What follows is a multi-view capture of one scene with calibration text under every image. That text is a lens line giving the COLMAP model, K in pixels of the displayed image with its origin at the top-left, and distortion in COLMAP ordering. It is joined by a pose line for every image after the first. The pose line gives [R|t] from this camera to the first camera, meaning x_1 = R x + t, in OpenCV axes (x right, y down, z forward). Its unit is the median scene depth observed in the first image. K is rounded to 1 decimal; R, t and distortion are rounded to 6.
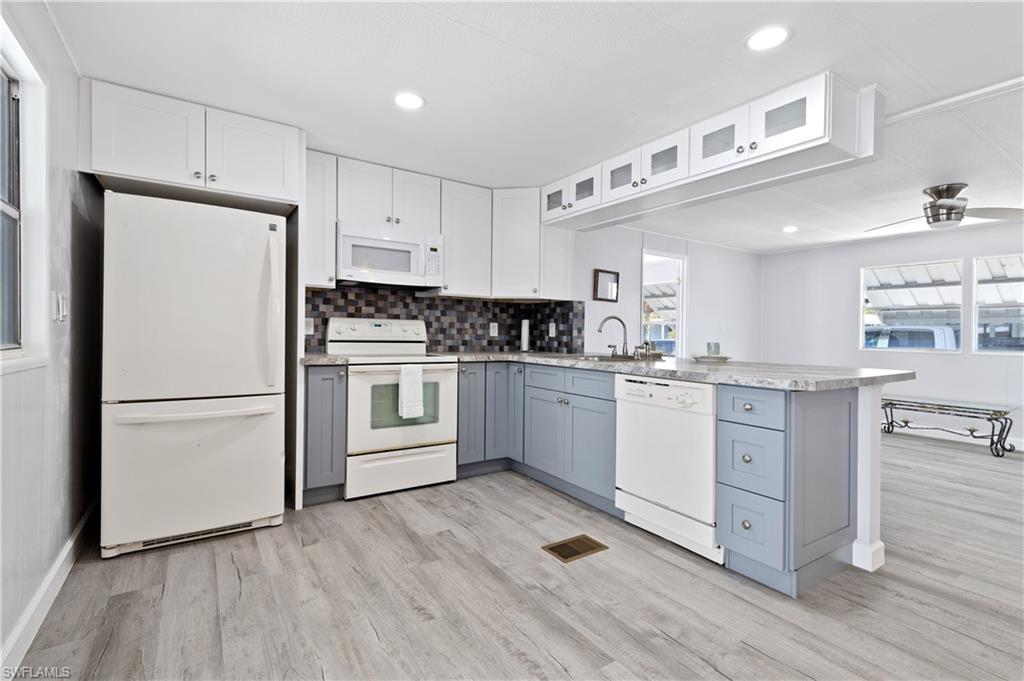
lens RADIAL K [[463.8, 0, 506.2], [0, 463.8, 335.9], [0, 0, 1]] dist [0.009630, -0.000424]
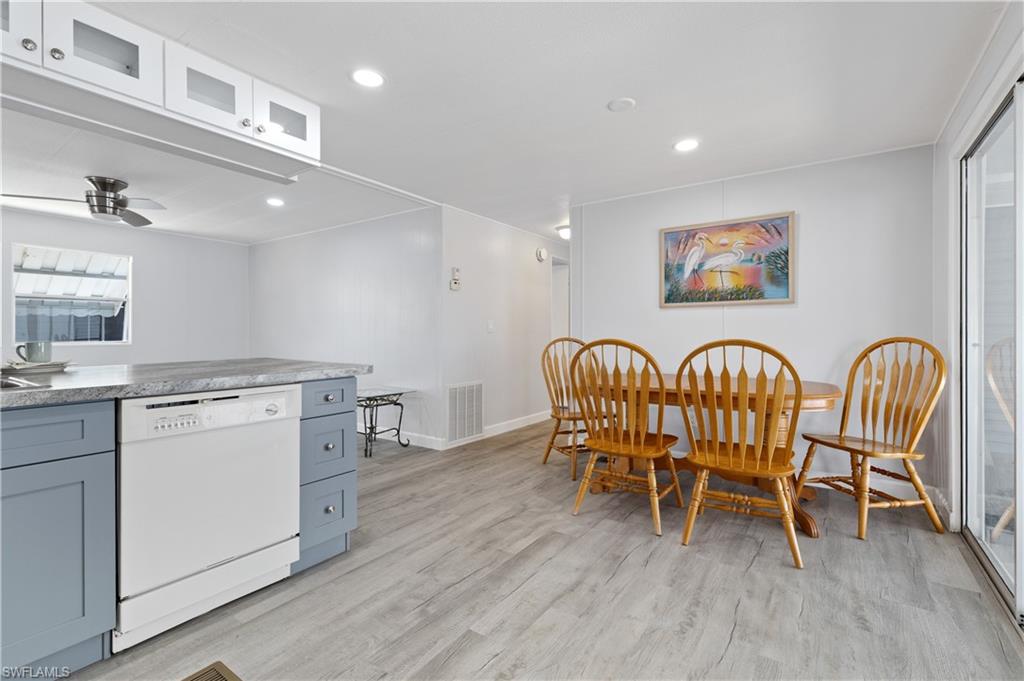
lens RADIAL K [[463.8, 0, 533.7], [0, 463.8, 331.3], [0, 0, 1]] dist [0.009630, -0.000424]
pose [[-0.389104, -0.015980, 0.921055, -0.351544], [0.001803, 0.999834, 0.018108, -0.009640], [-0.921192, 0.008707, -0.389011, 0.547245]]
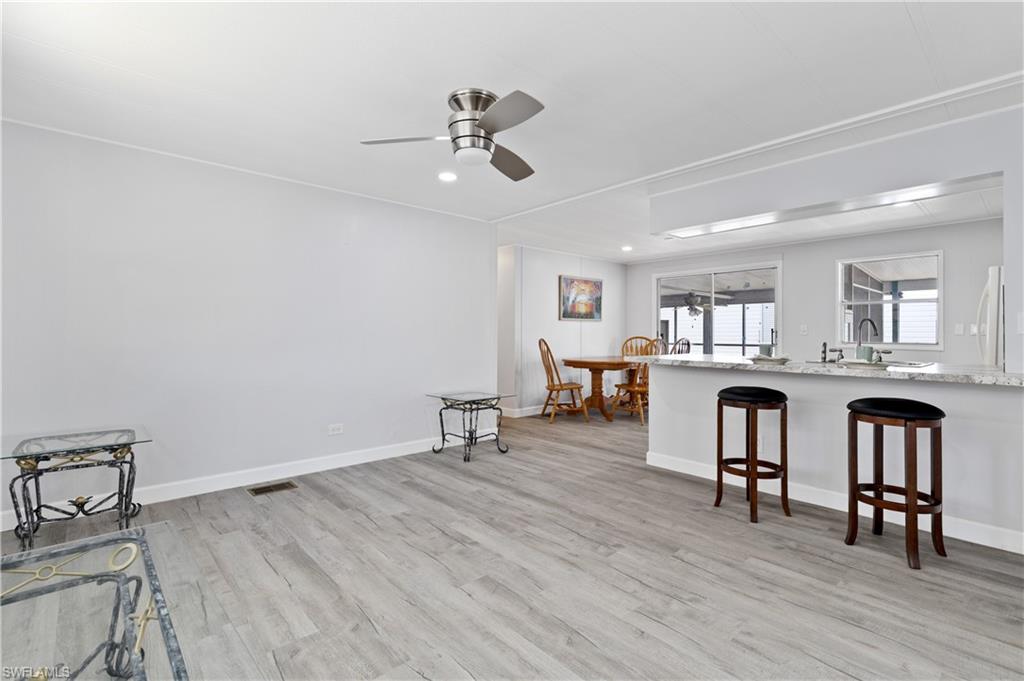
lens RADIAL K [[463.8, 0, 515.8], [0, 463.8, 331.5], [0, 0, 1]] dist [0.009630, -0.000424]
pose [[-0.989089, -0.021648, -0.145721, 0.967613], [-0.022262, 0.999749, 0.002578, -0.001080], [0.145629, 0.005794, -0.989322, 1.664412]]
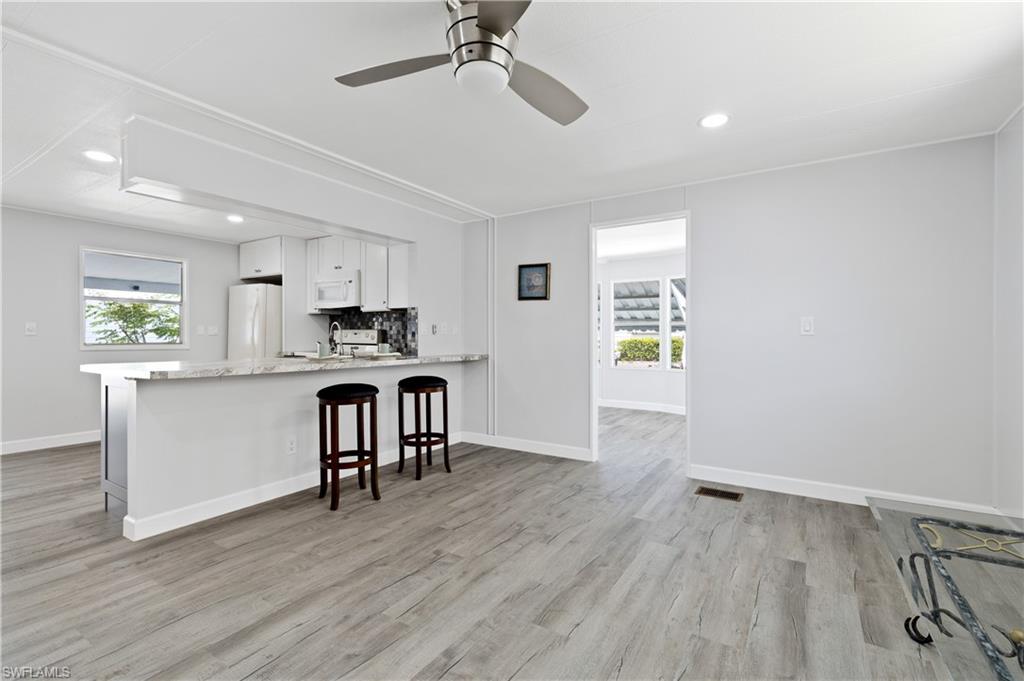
lens RADIAL K [[463.8, 0, 514.0], [0, 463.8, 338.2], [0, 0, 1]] dist [0.009630, -0.000424]
pose [[0.404596, -0.013982, -0.914389, 1.361784], [-0.004736, 0.999838, -0.017385, 0.016473], [0.914483, 0.011364, 0.404464, 0.855202]]
